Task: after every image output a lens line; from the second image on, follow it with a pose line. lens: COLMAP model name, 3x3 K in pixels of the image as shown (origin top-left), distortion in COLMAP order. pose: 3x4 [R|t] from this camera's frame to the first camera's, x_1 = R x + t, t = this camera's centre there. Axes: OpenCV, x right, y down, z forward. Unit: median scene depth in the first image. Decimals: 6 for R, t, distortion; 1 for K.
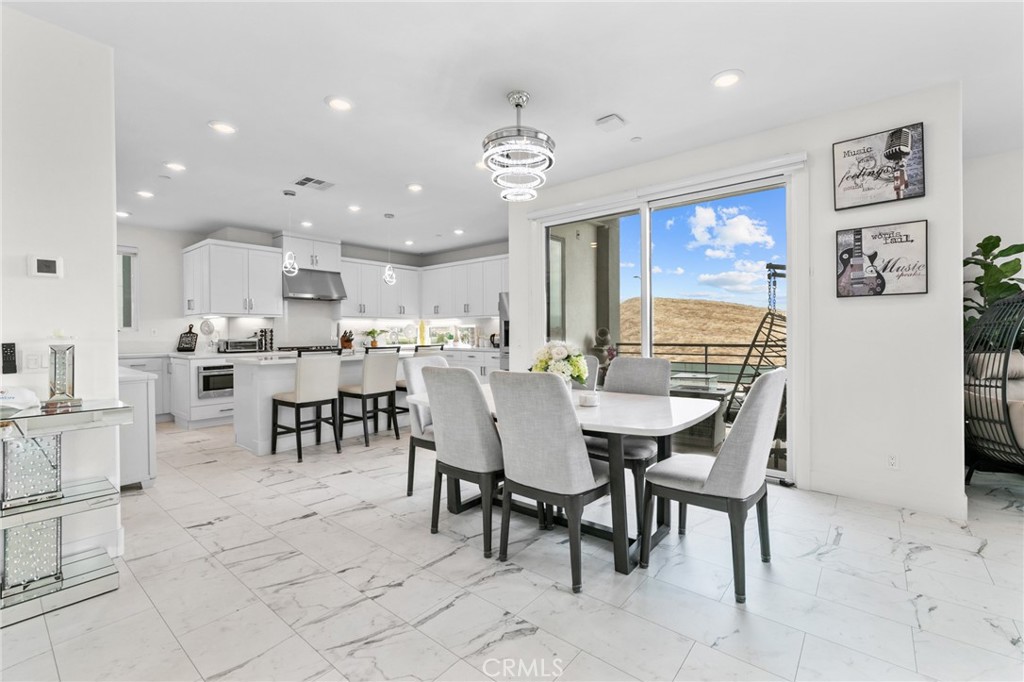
lens RADIAL K [[440.5, 0, 516.6], [0, 440.5, 331.2], [0, 0, 1]] dist [0.000090, 0.000292]
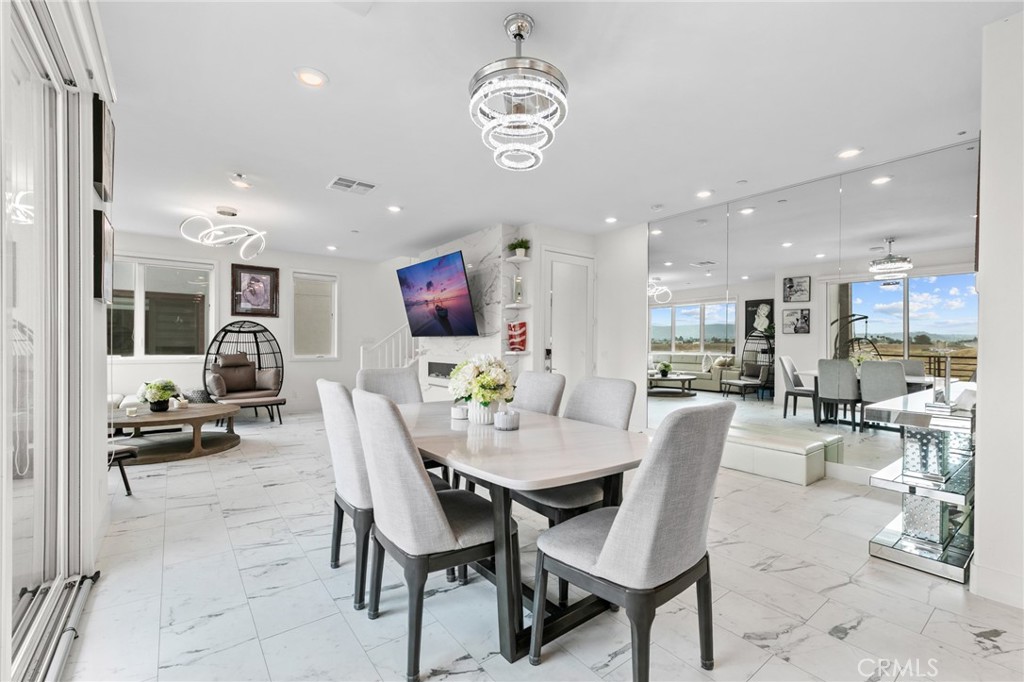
lens RADIAL K [[440.5, 0, 513.6], [0, 440.5, 343.3], [0, 0, 1]] dist [0.000090, 0.000292]
pose [[-0.973729, -0.000236, 0.227711, -0.123235], [-0.001623, 0.999981, -0.005904, 0.003290], [-0.227706, -0.006119, -0.973711, 1.356045]]
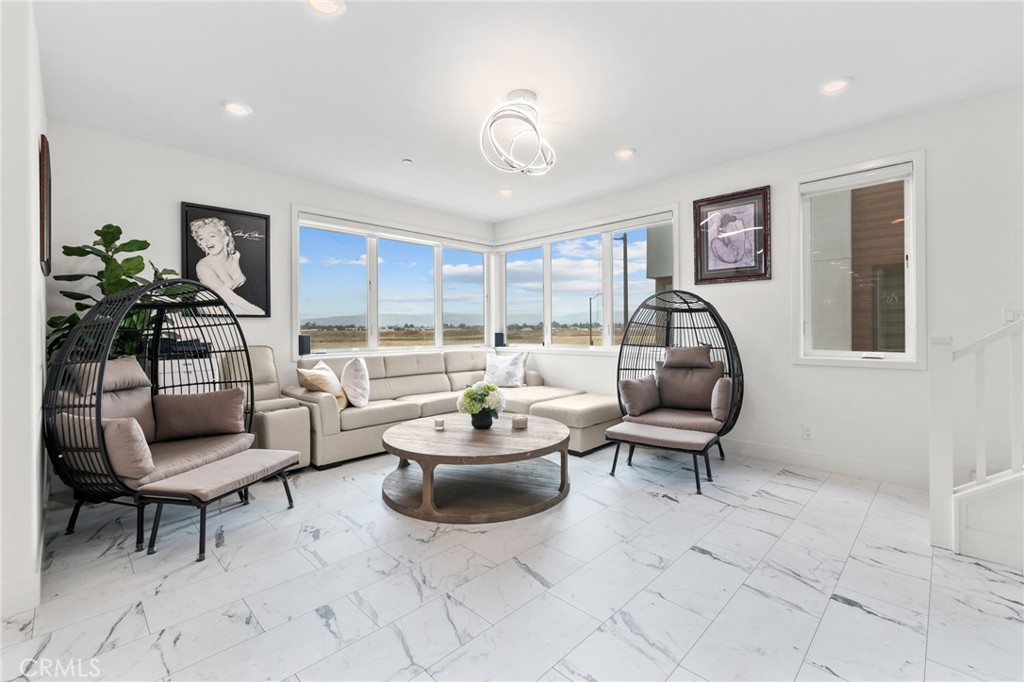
lens RADIAL K [[440.5, 0, 517.2], [0, 440.5, 331.2], [0, 0, 1]] dist [0.000090, 0.000292]
pose [[0.088404, 0.002650, 0.996081, 0.291149], [0.004894, 0.999983, -0.003095, -0.000671], [-0.996073, 0.005149, 0.088390, 0.132038]]
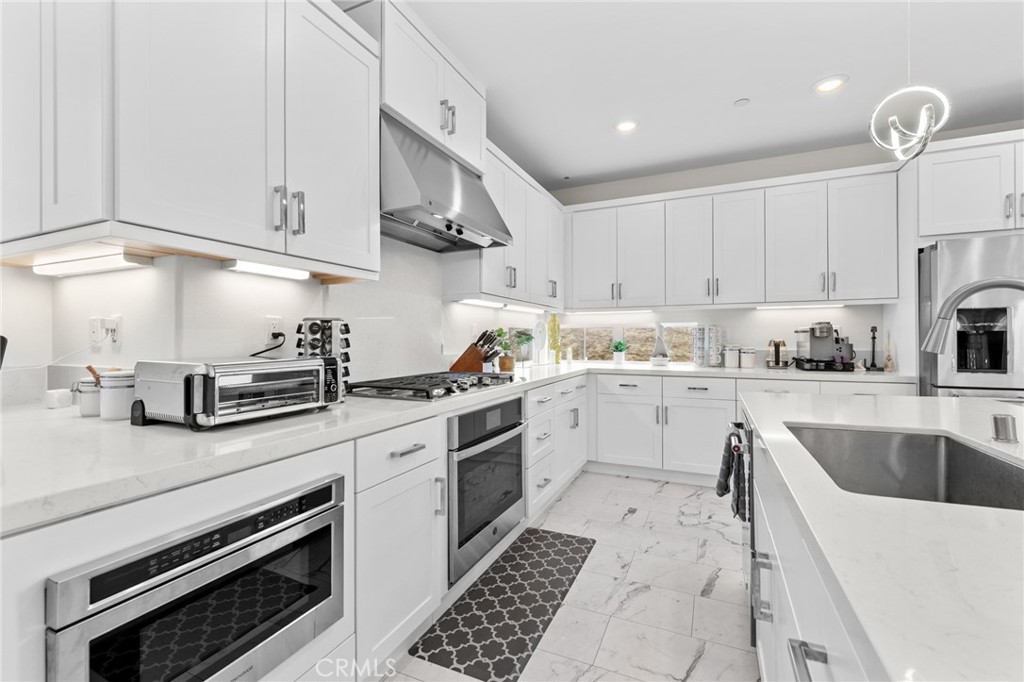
lens RADIAL K [[440.5, 0, 512.3], [0, 440.5, 337.8], [0, 0, 1]] dist [0.000090, 0.000292]
pose [[0.966168, 0.006113, 0.257841, -0.933350], [-0.005280, 0.999978, -0.003921, 0.011687], [-0.257860, 0.002427, 0.966179, 1.253964]]
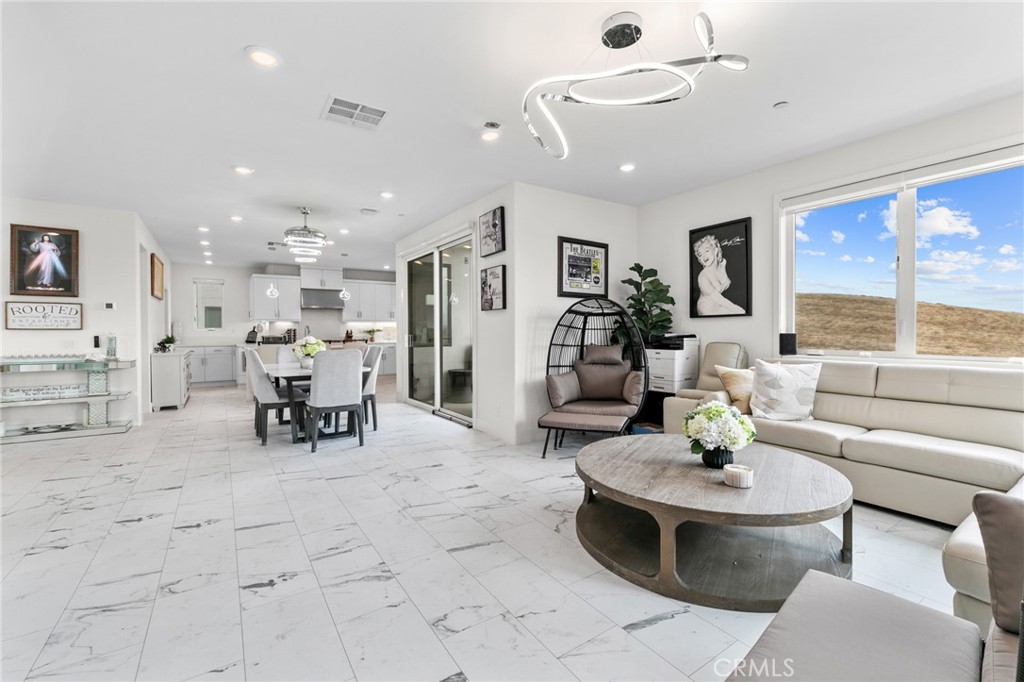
lens RADIAL K [[440.5, 0, 521.3], [0, 440.5, 336.9], [0, 0, 1]] dist [0.000090, 0.000292]
pose [[0.958346, 0.005047, -0.285564, 1.147380], [-0.000196, 0.999855, 0.017012, -0.006766], [0.285608, -0.016247, 0.958209, -0.452210]]
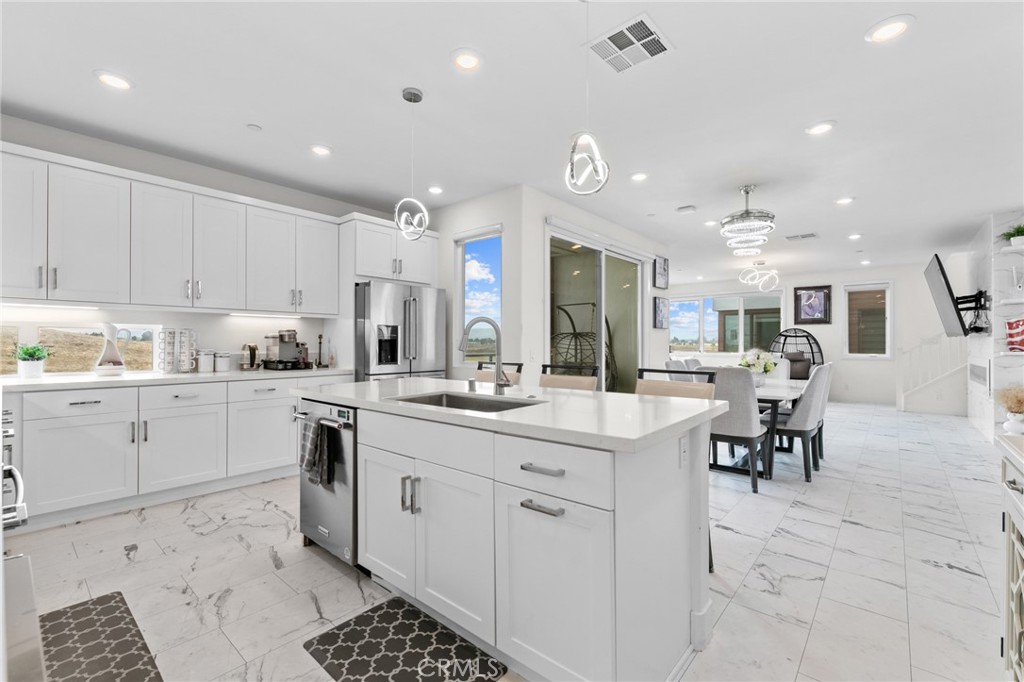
lens RADIAL K [[440.5, 0, 518.8], [0, 440.5, 341.7], [0, 0, 1]] dist [0.000090, 0.000292]
pose [[0.021134, 0.010879, 0.999717, -1.181877], [-0.004149, 0.999933, -0.010794, 0.011858], [-0.999768, -0.003920, 0.021178, 1.369327]]
